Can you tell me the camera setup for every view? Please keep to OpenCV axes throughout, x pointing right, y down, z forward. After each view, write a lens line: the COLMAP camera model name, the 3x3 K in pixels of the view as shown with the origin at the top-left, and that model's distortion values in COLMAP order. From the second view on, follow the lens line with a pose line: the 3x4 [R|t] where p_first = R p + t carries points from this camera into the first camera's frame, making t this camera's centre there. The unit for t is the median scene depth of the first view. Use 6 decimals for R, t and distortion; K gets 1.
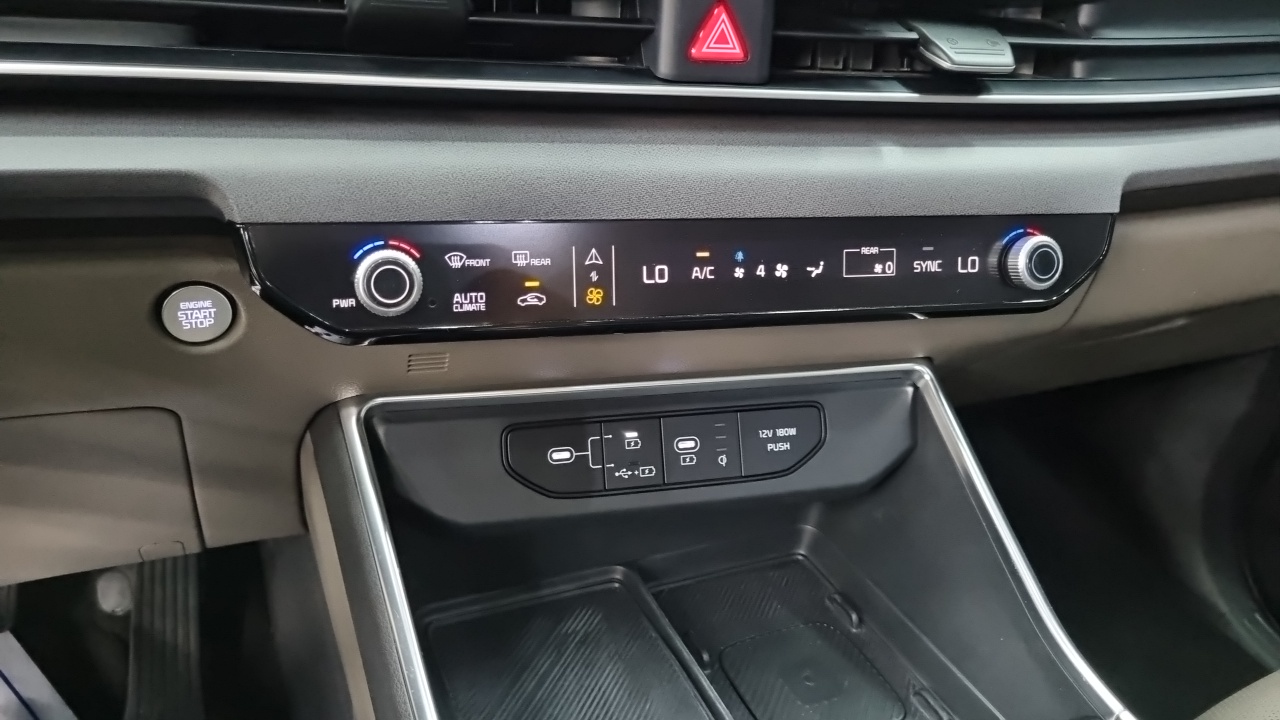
lens RADIAL K [[1025.9, 0, 648.9], [0, 1025.9, 357.6], [0, 0, 1]] dist [0.056403, -0.035783]
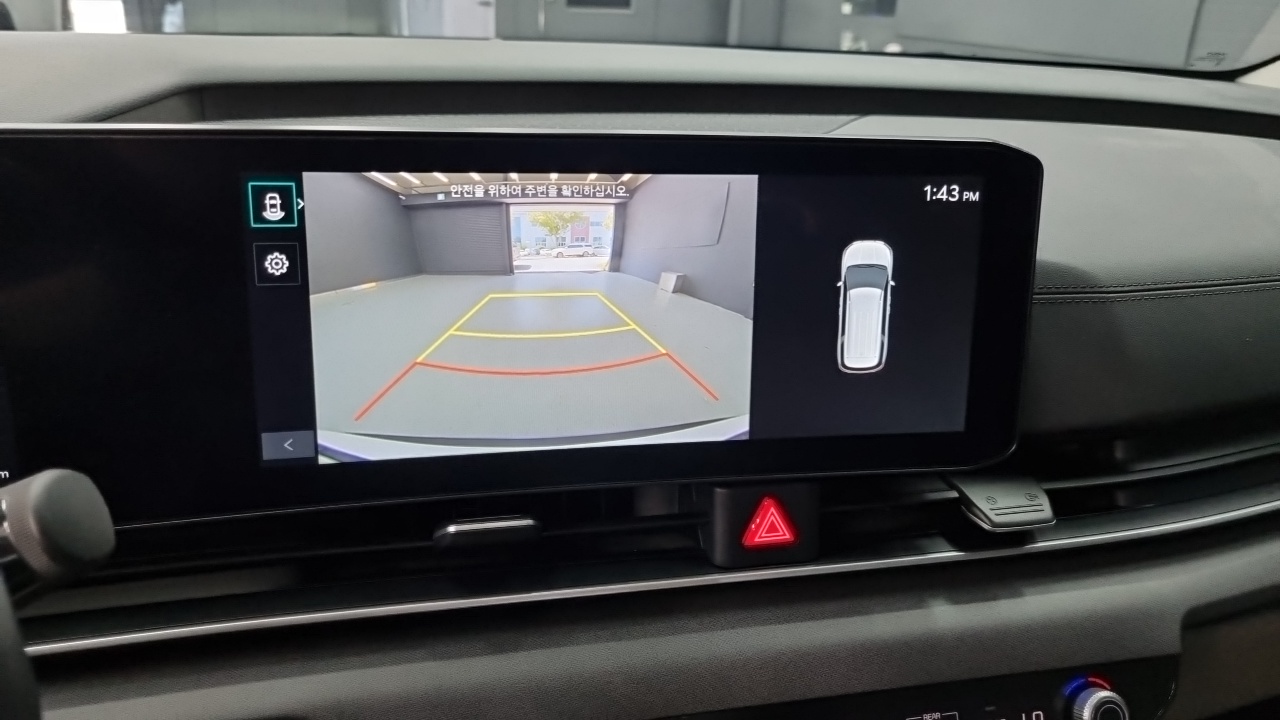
lens RADIAL K [[1025.9, 0, 652.9], [0, 1025.9, 359.3], [0, 0, 1]] dist [0.056403, -0.035783]
pose [[0.996136, -0.050329, -0.071973, 0.029685], [0.035033, 0.979199, -0.199855, -0.248699], [0.080534, 0.196561, 0.977179, -0.095553]]
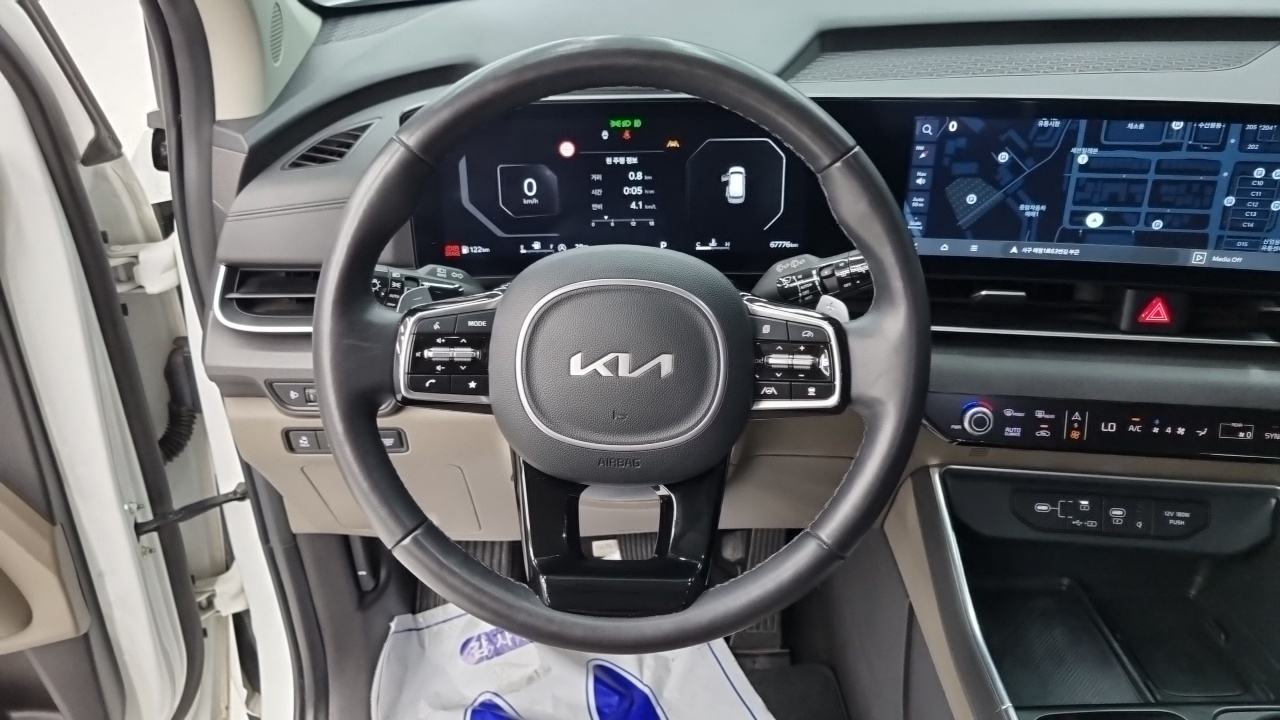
lens RADIAL K [[1025.9, 0, 634.5], [0, 1025.9, 360.9], [0, 0, 1]] dist [0.056403, -0.035783]
pose [[0.912622, 0.093578, -0.397950, -0.041602], [-0.103982, 0.994569, -0.004589, -0.094276], [0.395359, 0.045567, 0.917395, -1.145649]]
